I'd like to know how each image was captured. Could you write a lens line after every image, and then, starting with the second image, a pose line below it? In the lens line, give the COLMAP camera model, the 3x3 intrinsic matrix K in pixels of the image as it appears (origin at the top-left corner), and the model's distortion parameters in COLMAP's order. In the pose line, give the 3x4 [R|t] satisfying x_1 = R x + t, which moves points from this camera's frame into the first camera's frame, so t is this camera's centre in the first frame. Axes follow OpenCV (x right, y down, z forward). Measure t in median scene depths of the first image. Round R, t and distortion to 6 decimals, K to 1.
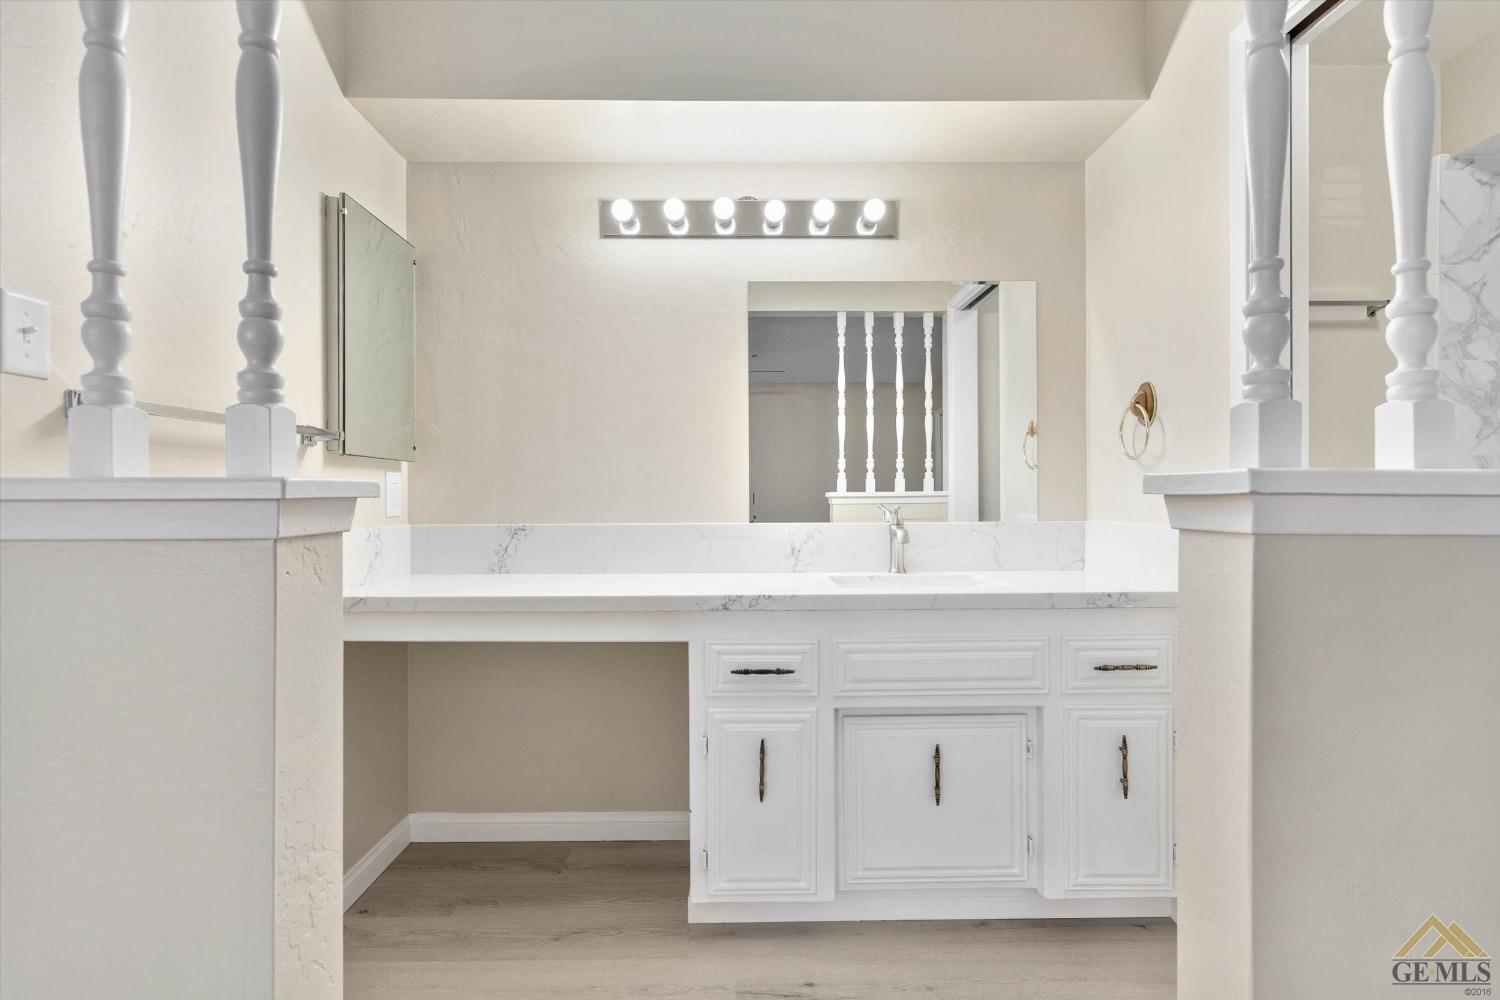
lens RADIAL K [[787.3, 0, 749.9], [0, 787.3, 503.1], [0, 0, 1]] dist [0.009010, -0.001757]
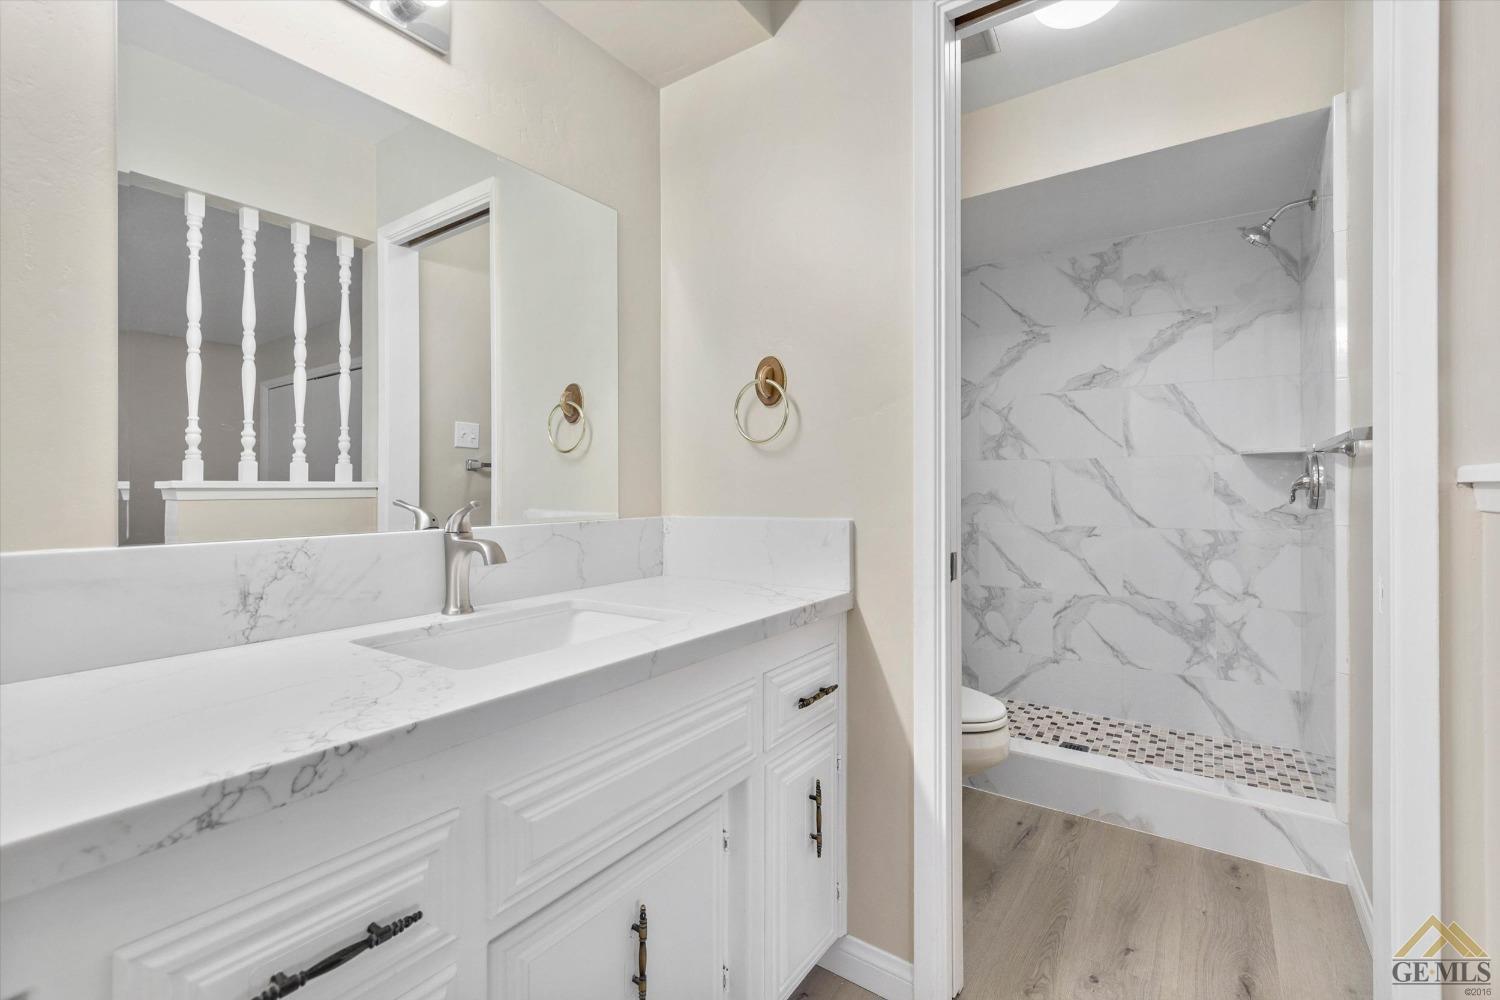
lens RADIAL K [[652.0, 0, 712.6], [0, 652.0, 485.8], [0, 0, 1]] dist [-0.001087, -0.000153]
pose [[0.569906, 0.006205, 0.821687, -0.075933], [0.007769, 0.999886, -0.012939, -0.000141], [-0.821673, 0.013758, 0.569792, 0.384308]]
